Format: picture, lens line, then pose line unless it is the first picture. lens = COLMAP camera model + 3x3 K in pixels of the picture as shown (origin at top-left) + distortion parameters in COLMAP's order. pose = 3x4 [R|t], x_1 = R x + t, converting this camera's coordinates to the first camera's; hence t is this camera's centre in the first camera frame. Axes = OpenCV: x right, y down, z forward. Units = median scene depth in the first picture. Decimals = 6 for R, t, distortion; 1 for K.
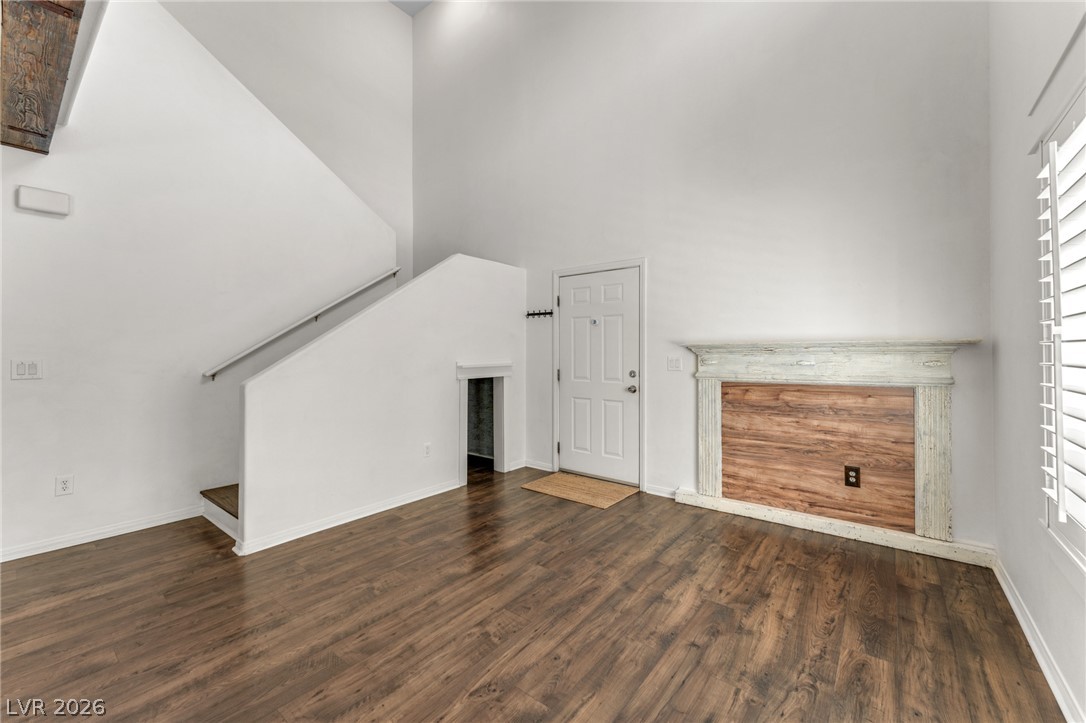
lens RADIAL K [[434.6, 0, 541.7], [0, 434.6, 353.1], [0, 0, 1]] dist [0.000009, -0.000127]
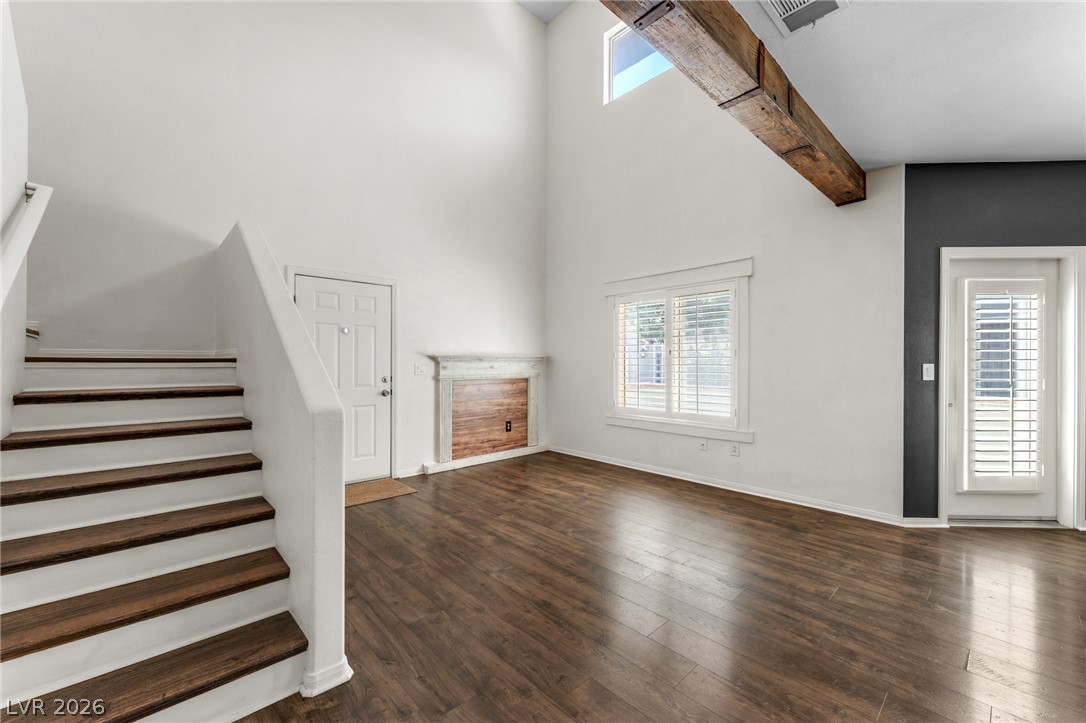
lens RADIAL K [[434.6, 0, 539.2], [0, 434.6, 366.2], [0, 0, 1]] dist [0.000009, -0.000127]
pose [[0.156189, -0.006971, 0.987703, -1.184915], [-0.000803, 0.999974, 0.007184, 0.006276], [-0.987727, -0.001916, 0.156179, 0.586562]]
